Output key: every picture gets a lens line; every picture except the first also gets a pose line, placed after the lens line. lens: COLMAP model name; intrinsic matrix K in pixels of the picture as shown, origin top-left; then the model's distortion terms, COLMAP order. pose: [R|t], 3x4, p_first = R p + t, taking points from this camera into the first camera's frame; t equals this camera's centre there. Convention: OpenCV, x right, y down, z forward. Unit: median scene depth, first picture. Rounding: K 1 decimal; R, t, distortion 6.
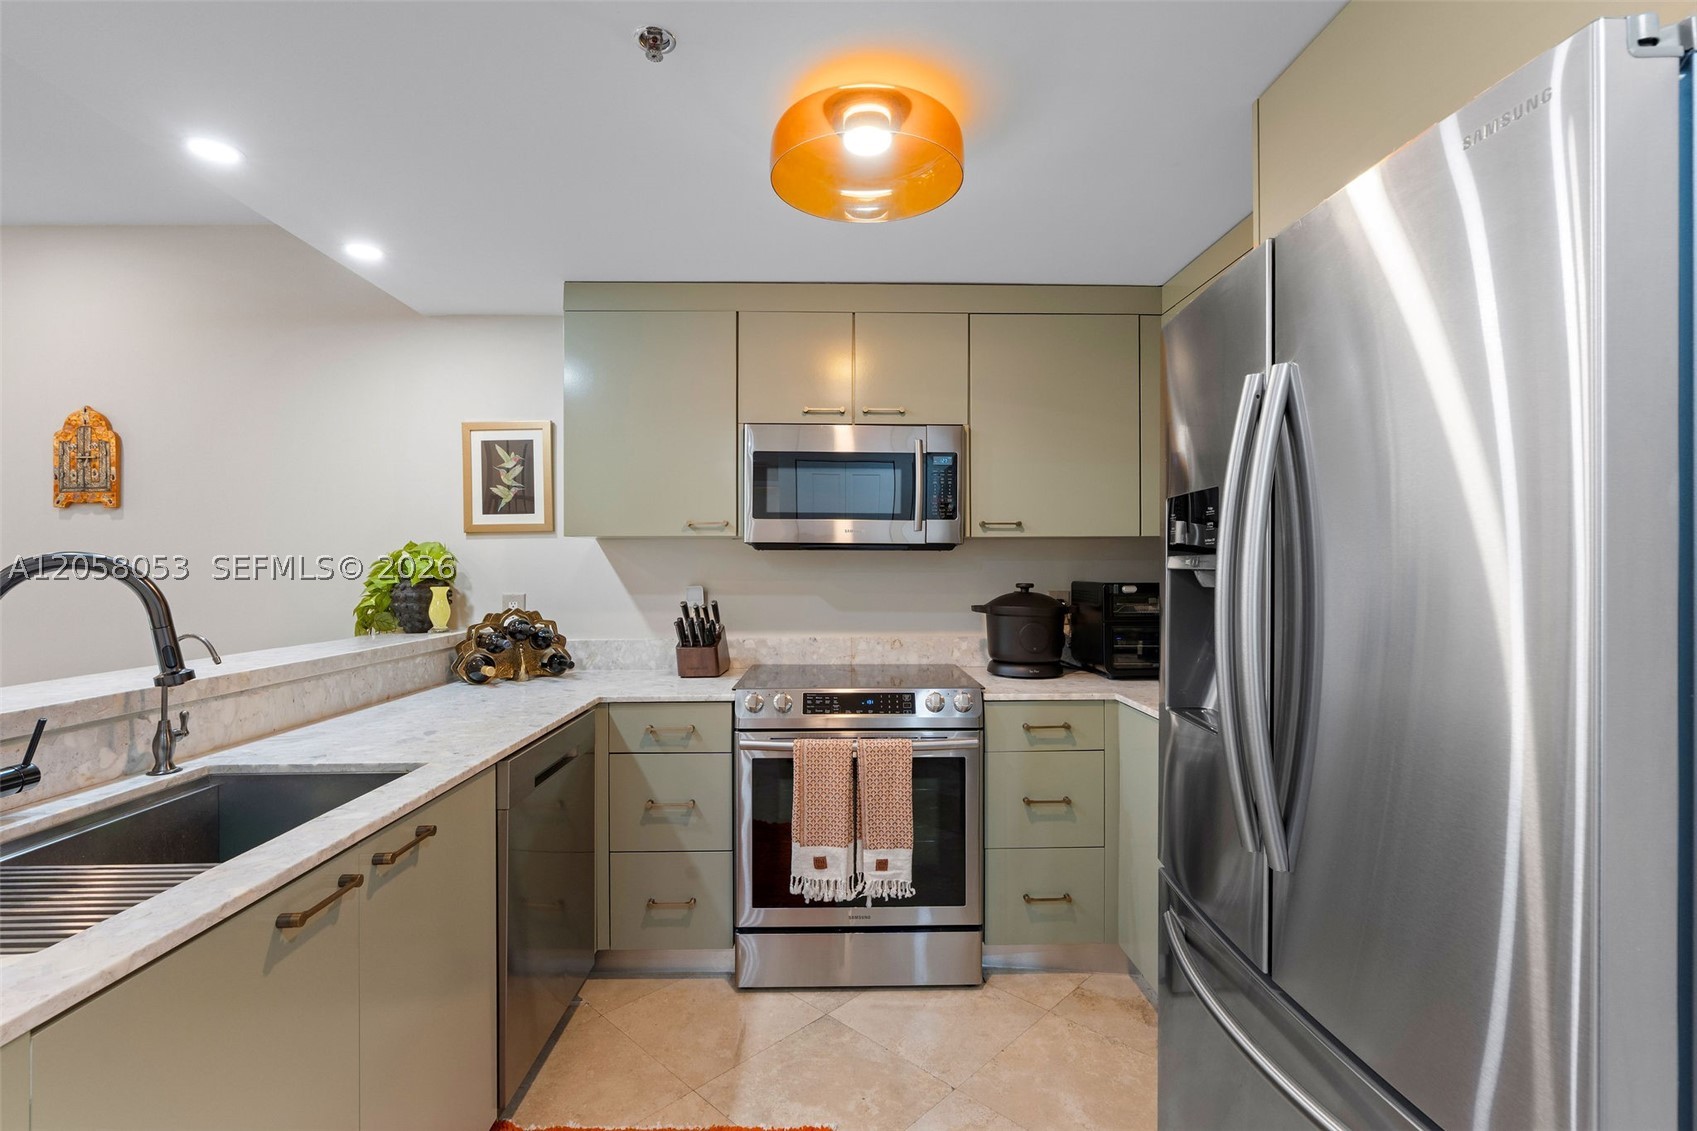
lens RADIAL K [[767.1, 0, 842.6], [0, 767.1, 559.4], [0, 0, 1]] dist [-0.005132, -0.000481]
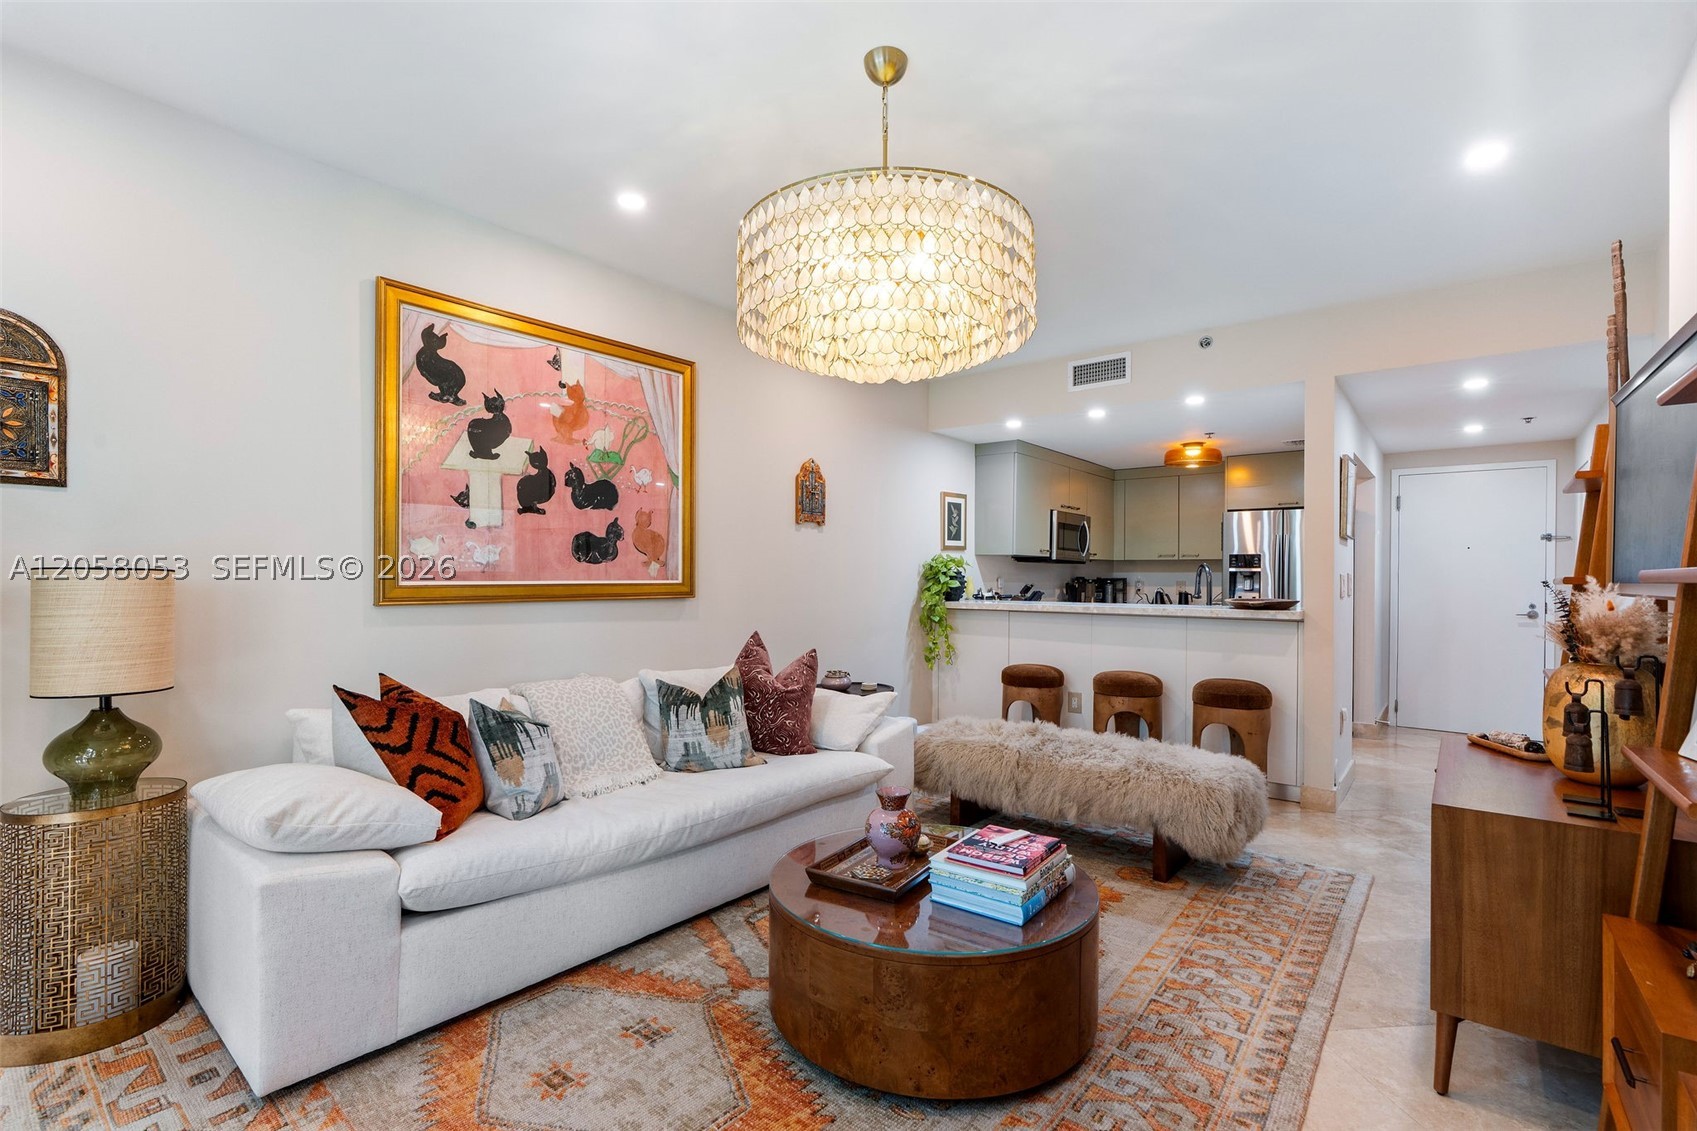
lens RADIAL K [[779.4, 0, 845.5], [0, 779.4, 576.0], [0, 0, 1]] dist [-0.000241, 0.000187]
pose [[0.631581, 0.007531, 0.775273, -2.657055], [-0.012342, 0.999924, 0.000341, 0.041779], [-0.775211, -0.009784, 0.631626, -0.050700]]
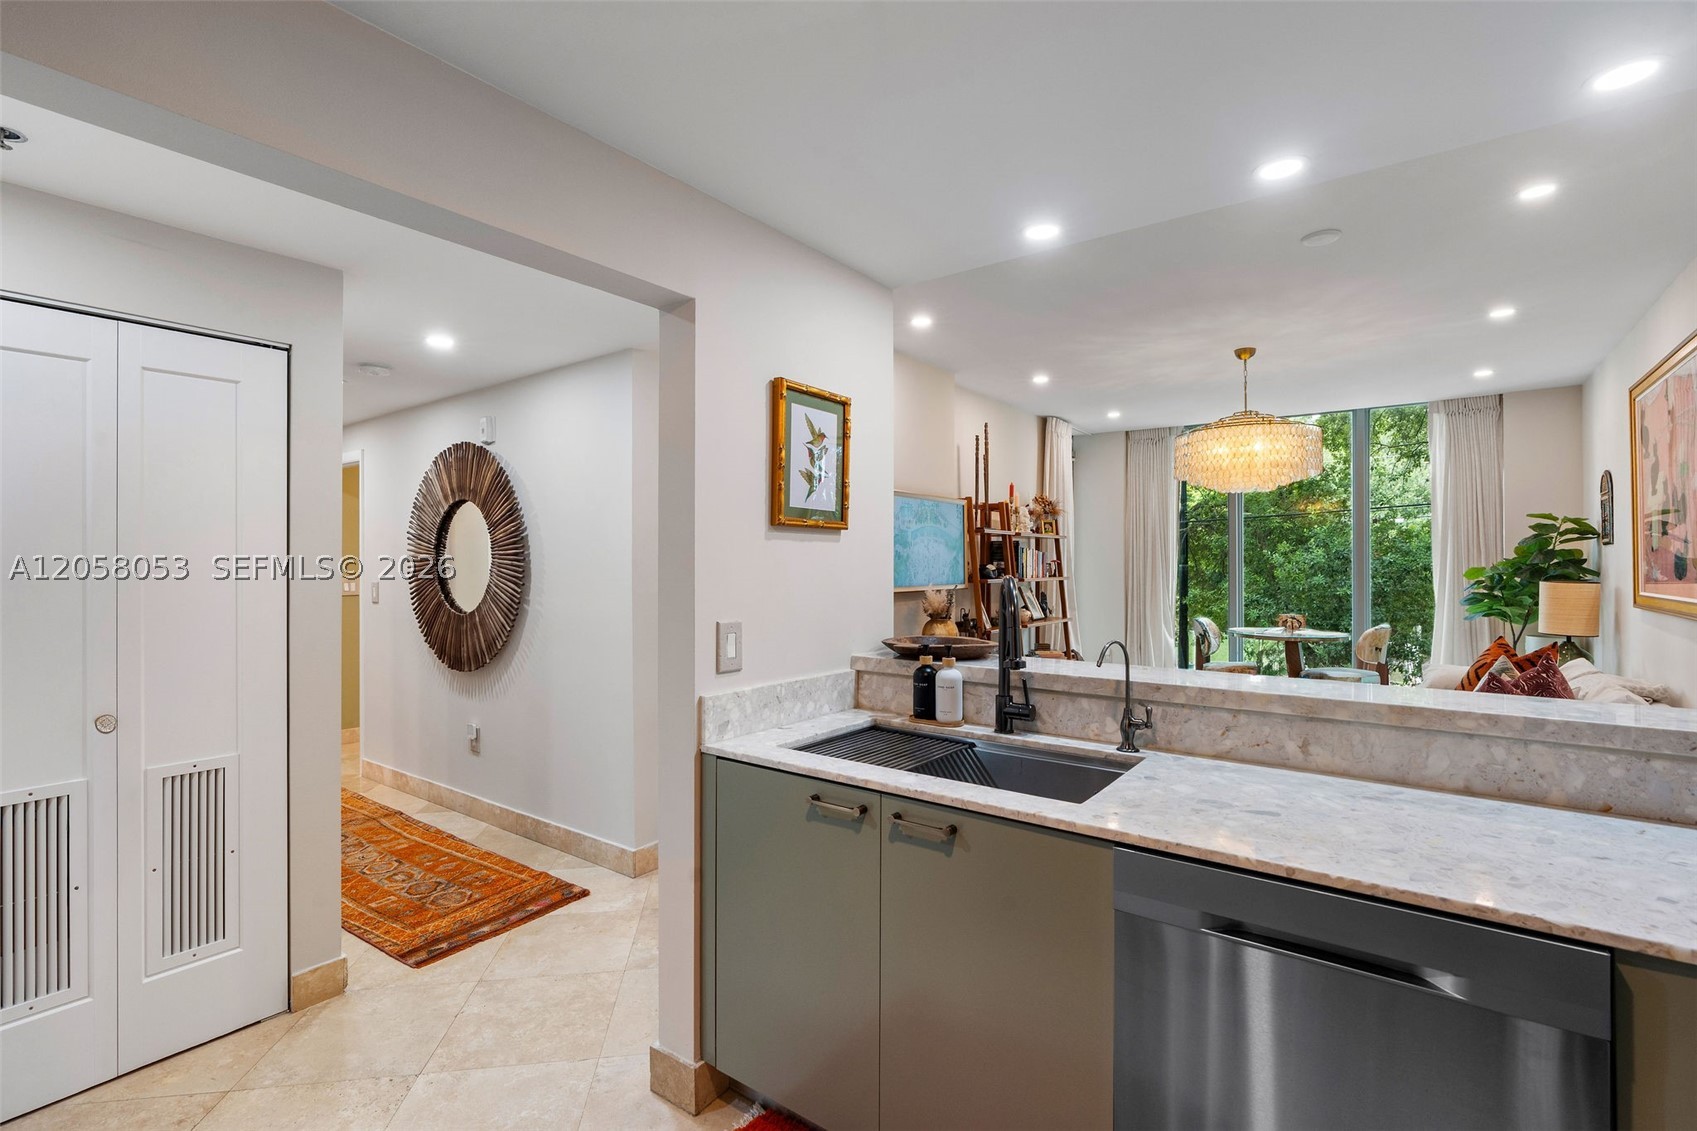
lens RADIAL K [[779.4, 0, 845.5], [0, 779.4, 576.0], [0, 0, 1]] dist [-0.000241, 0.000187]
pose [[-0.616385, 0.012498, -0.787345, 0.243775], [0.007649, 0.999922, 0.009884, -0.012239], [0.787407, 0.000069, -0.616433, 0.915670]]
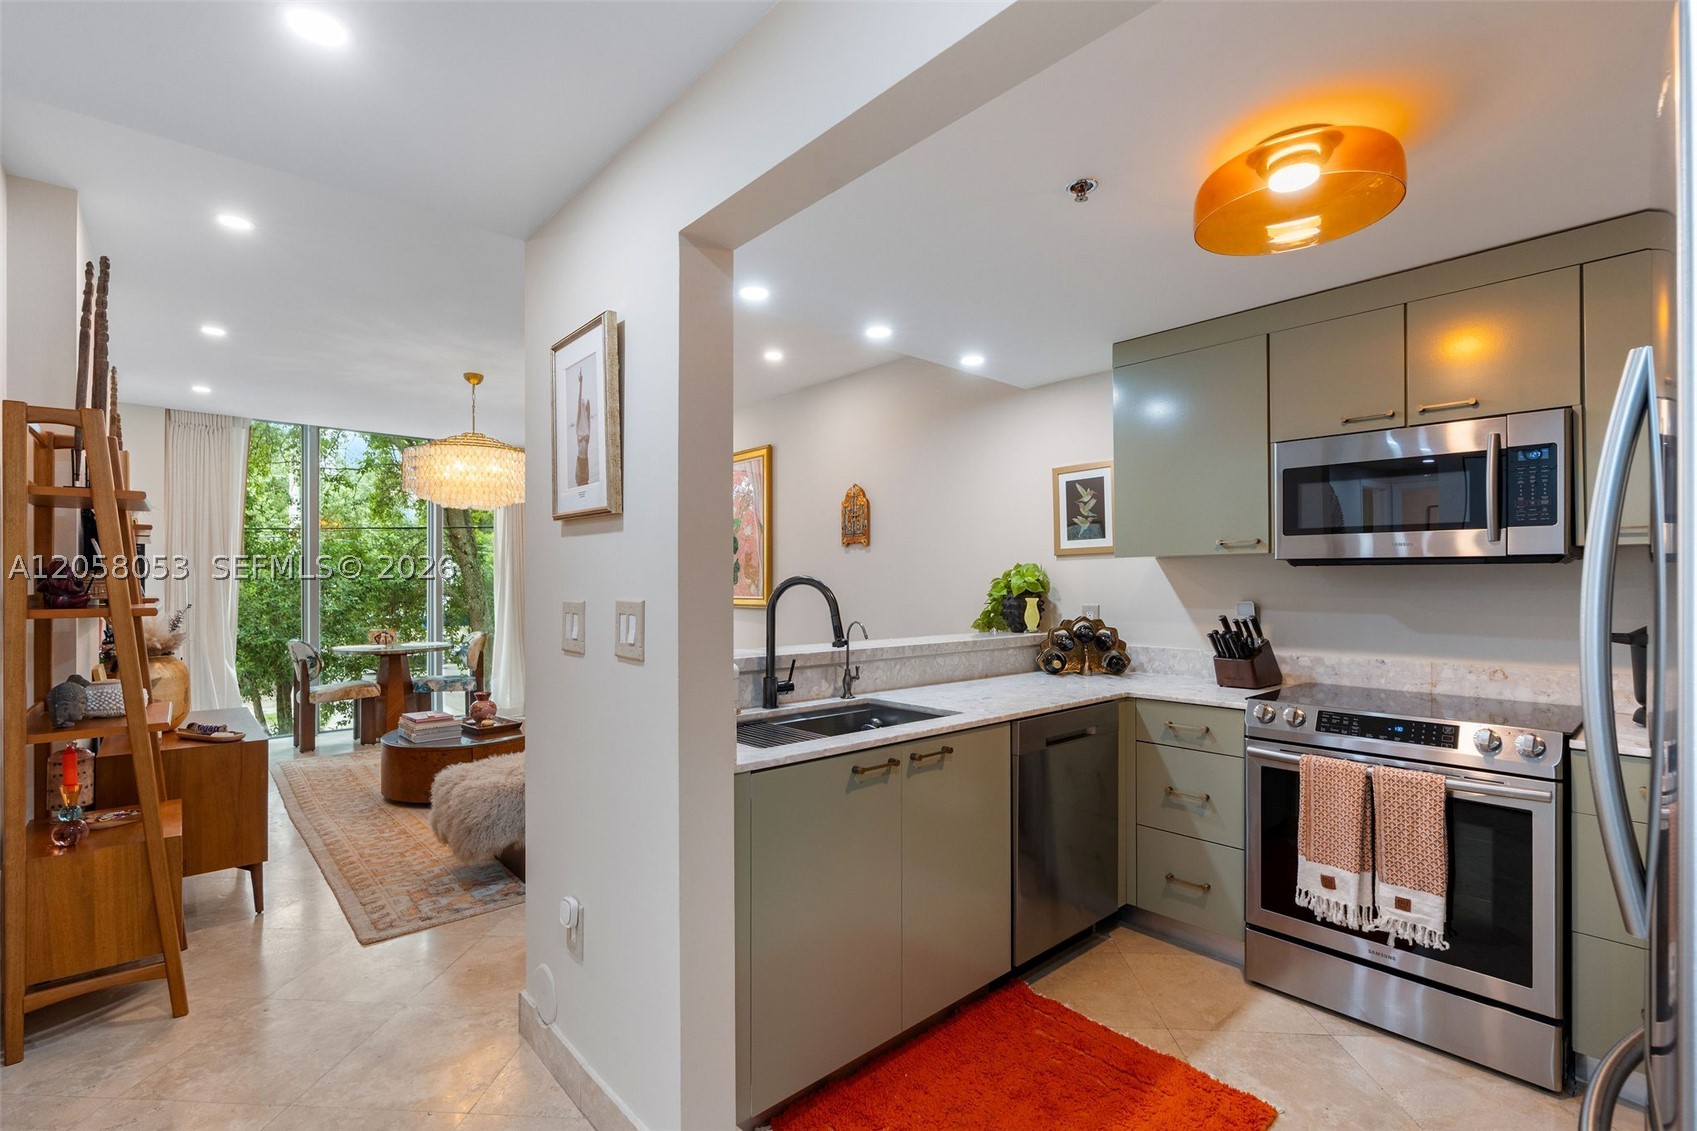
lens RADIAL K [[779.4, 0, 845.5], [0, 779.4, 576.0], [0, 0, 1]] dist [-0.000241, 0.000187]
pose [[0.649880, -0.005375, -0.760018, 0.318939], [0.007485, 0.999972, -0.000672, -0.003487], [0.760000, -0.005252, 0.649902, -0.121024]]
